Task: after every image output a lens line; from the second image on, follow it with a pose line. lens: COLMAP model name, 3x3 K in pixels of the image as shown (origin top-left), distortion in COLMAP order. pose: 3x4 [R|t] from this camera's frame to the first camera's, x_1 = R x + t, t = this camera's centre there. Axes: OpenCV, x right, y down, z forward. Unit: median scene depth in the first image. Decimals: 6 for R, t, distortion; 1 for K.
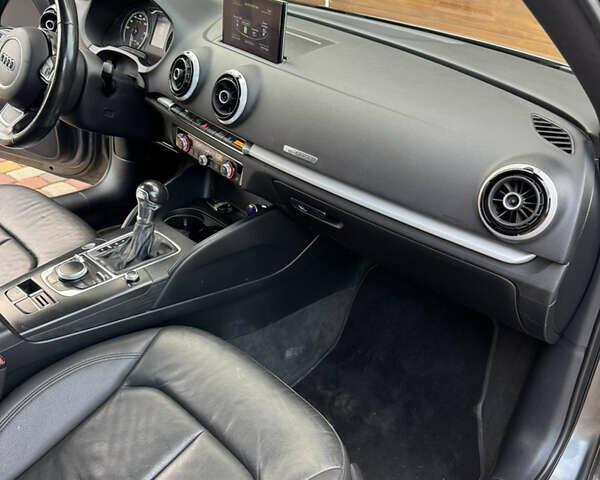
lens RADIAL K [[559.8, 0, 299.1], [0, 559.8, 252.3], [0, 0, 1]] dist [0.049945, 0.000000]
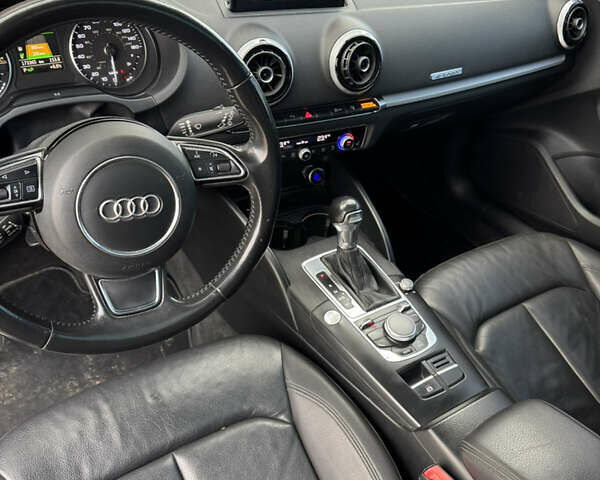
lens RADIAL K [[559.8, 0, 297.1], [0, 559.8, 244.3], [0, 0, 1]] dist [0.049945, 0.000000]
pose [[0.264870, -0.663273, 0.699938, -0.891649], [0.436607, 0.729687, 0.526243, -0.536667], [-0.859778, 0.166212, 0.482862, 0.659540]]
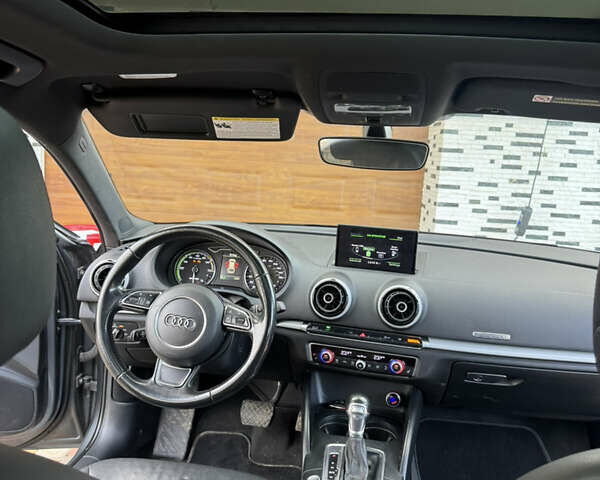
lens RADIAL K [[559.8, 0, 293.4], [0, 559.8, 231.0], [0, 0, 1]] dist [0.049945, 0.000000]
pose [[0.835459, -0.138155, 0.531904, -0.896156], [0.307540, 0.919671, -0.244179, -0.186404], [-0.455443, 0.367584, 0.810835, 0.039950]]
